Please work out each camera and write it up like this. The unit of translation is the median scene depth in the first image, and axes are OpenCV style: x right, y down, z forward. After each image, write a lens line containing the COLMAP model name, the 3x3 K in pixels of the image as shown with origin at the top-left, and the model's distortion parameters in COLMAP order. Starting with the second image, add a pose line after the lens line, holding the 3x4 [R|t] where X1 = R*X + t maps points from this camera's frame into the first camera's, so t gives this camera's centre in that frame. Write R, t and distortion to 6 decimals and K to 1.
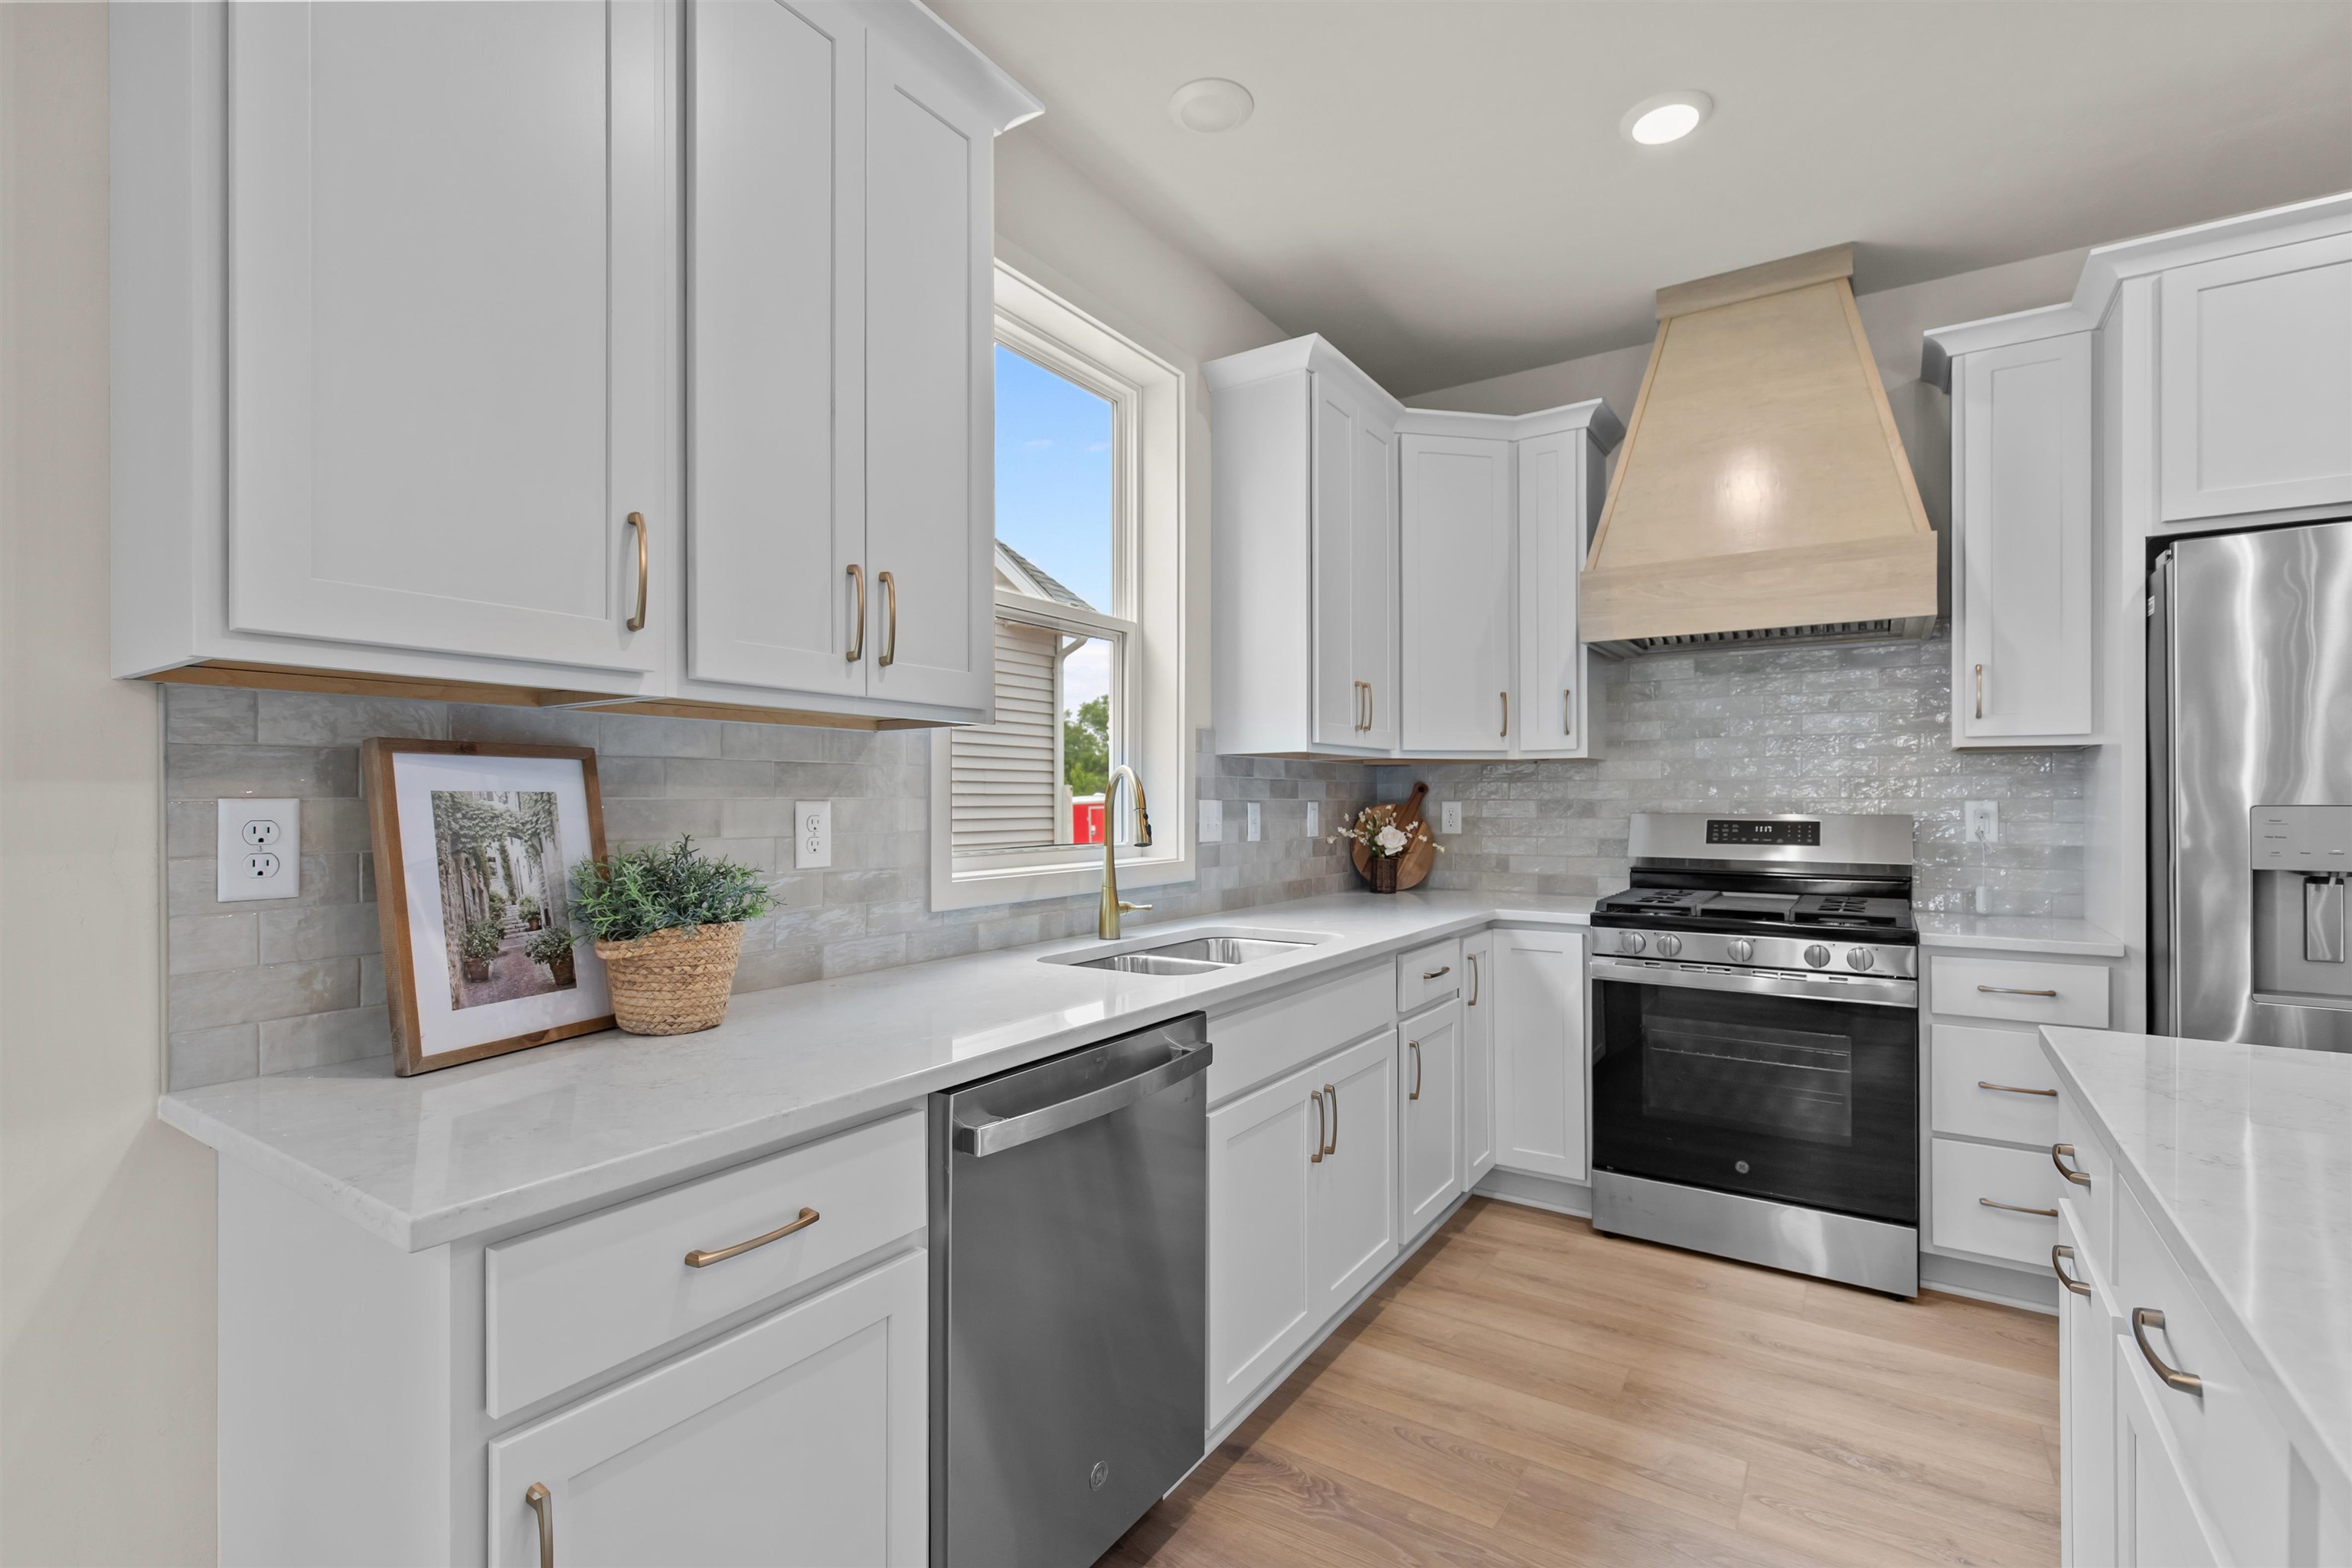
lens RADIAL K [[1061.2, 0, 1173.2], [0, 1061.2, 795.0], [0, 0, 1]] dist [0.004807, -0.001837]
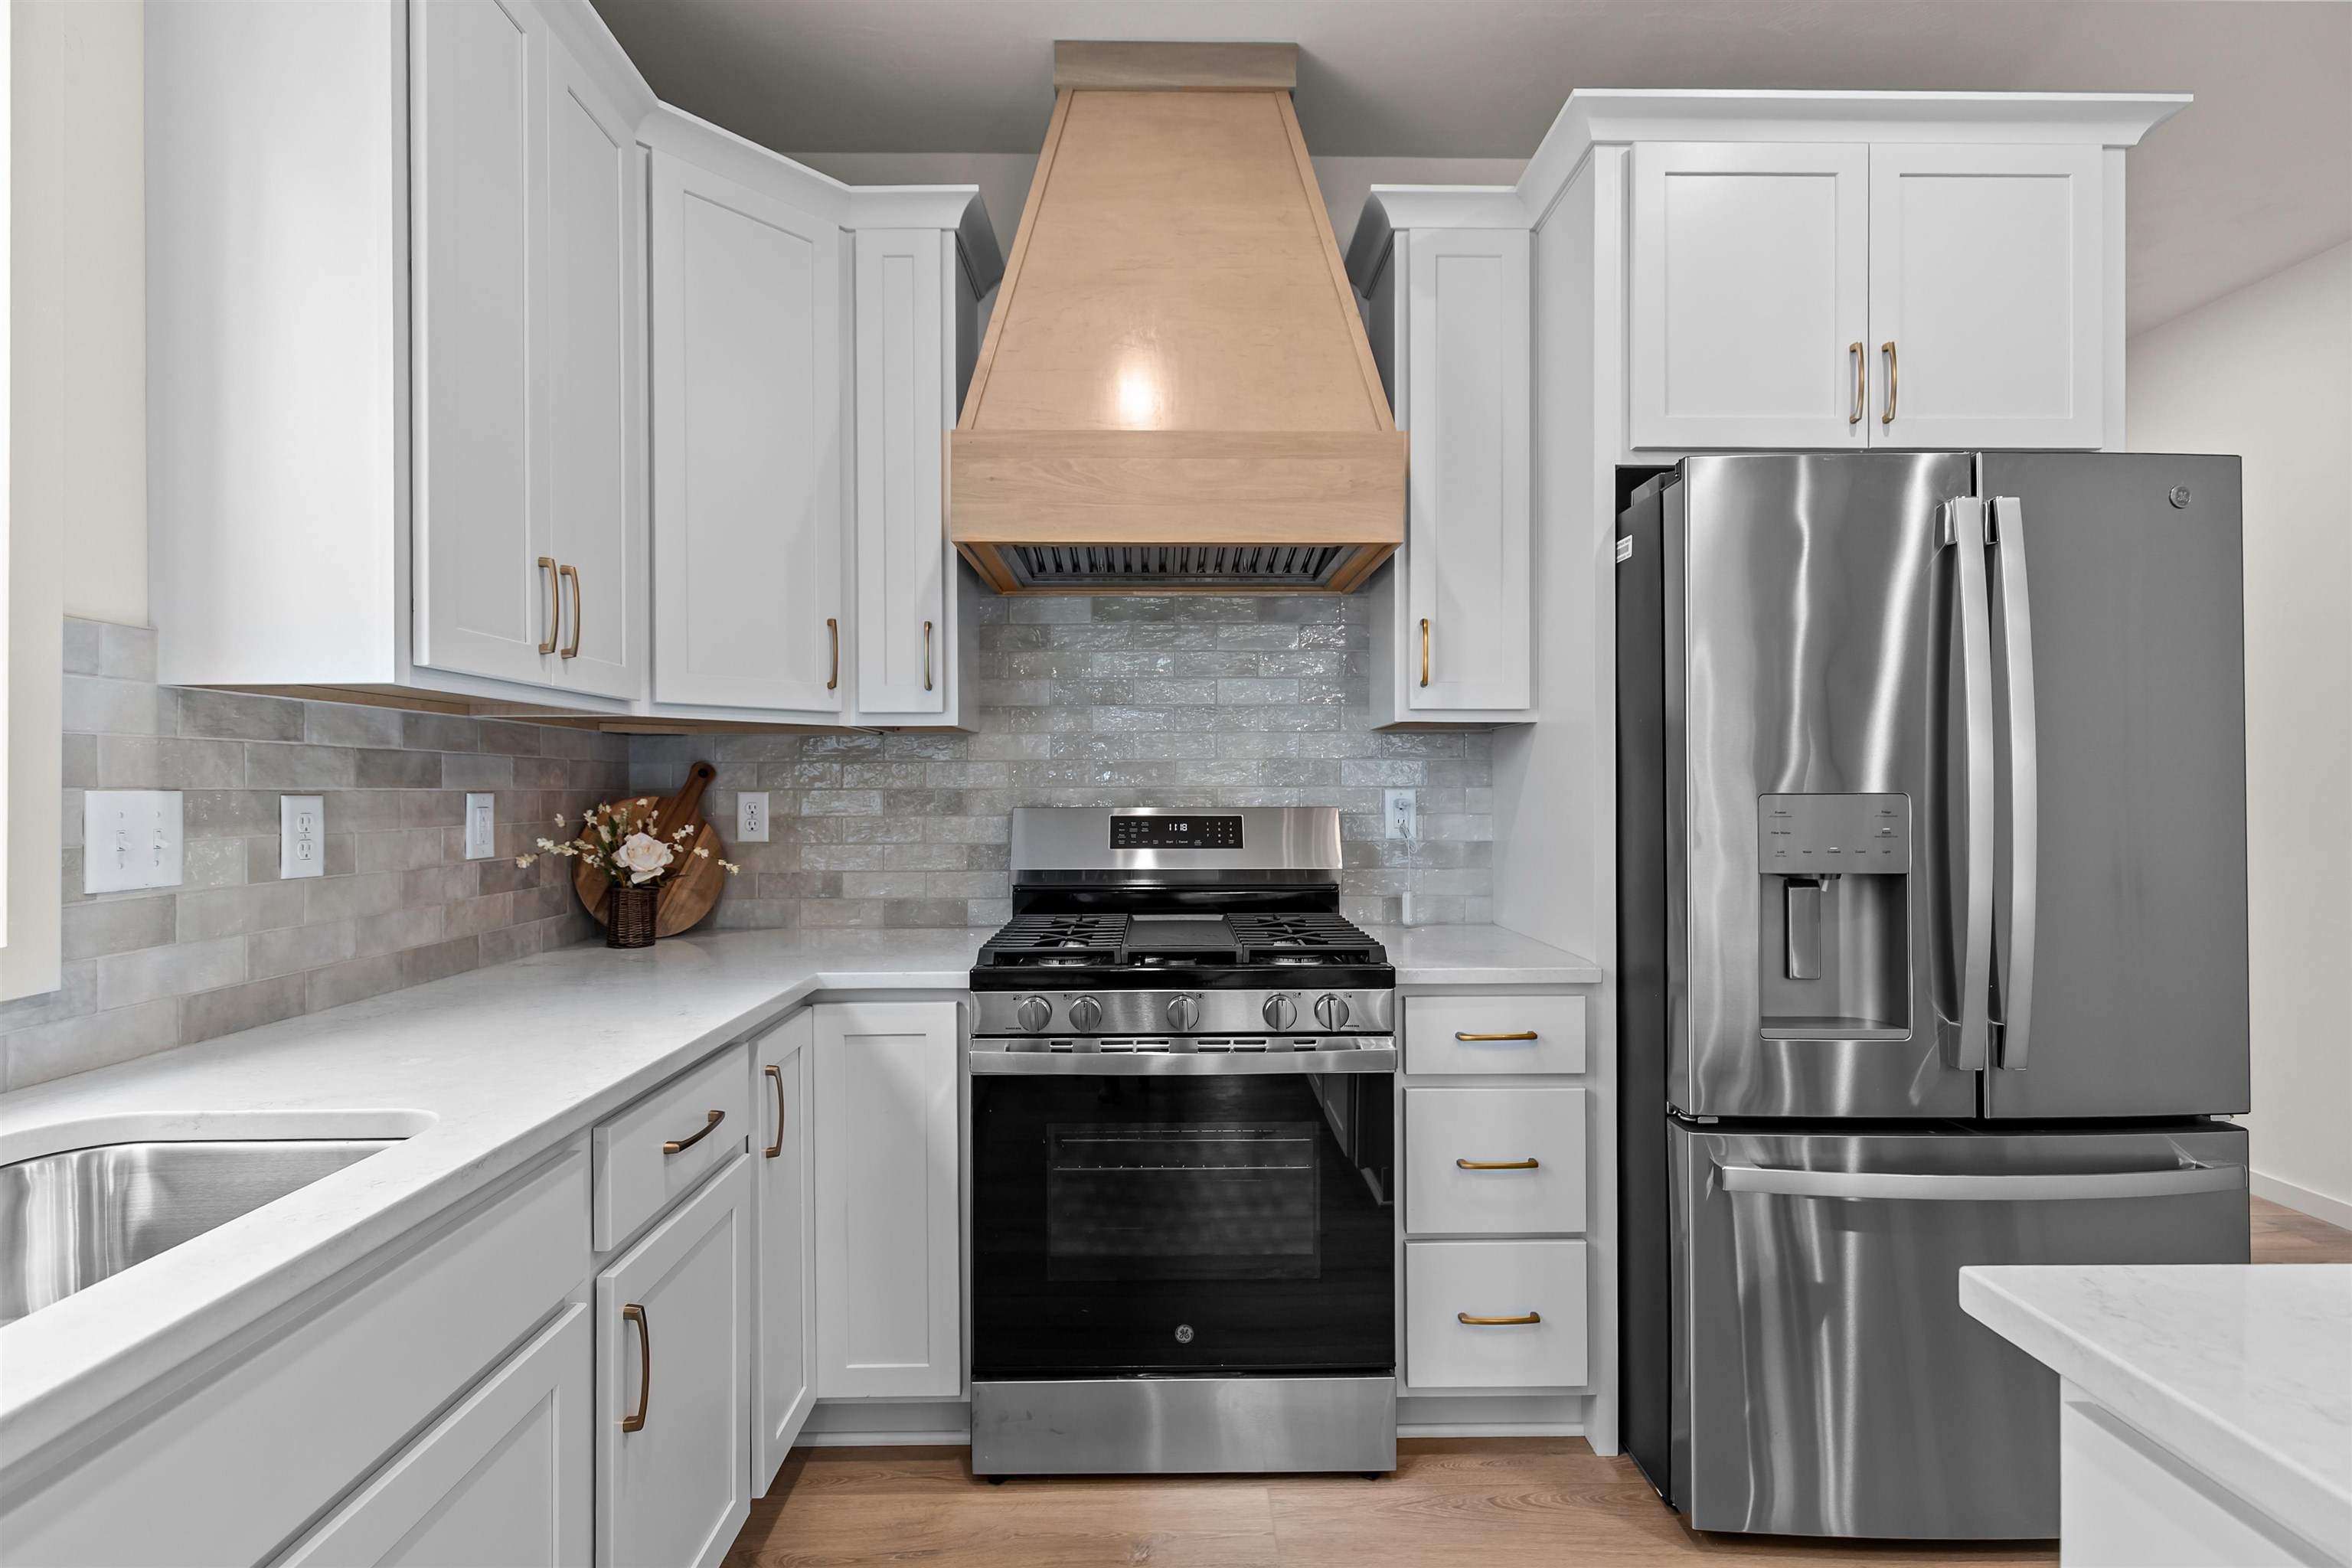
lens RADIAL K [[1061.2, 0, 1164.4], [0, 1061.2, 788.1], [0, 0, 1]] dist [0.004807, -0.001837]
pose [[0.826572, -0.000914, 0.562830, 0.133745], [-0.000455, 0.999997, 0.002292, 0.002657], [-0.562830, -0.002151, 0.826570, 0.412125]]
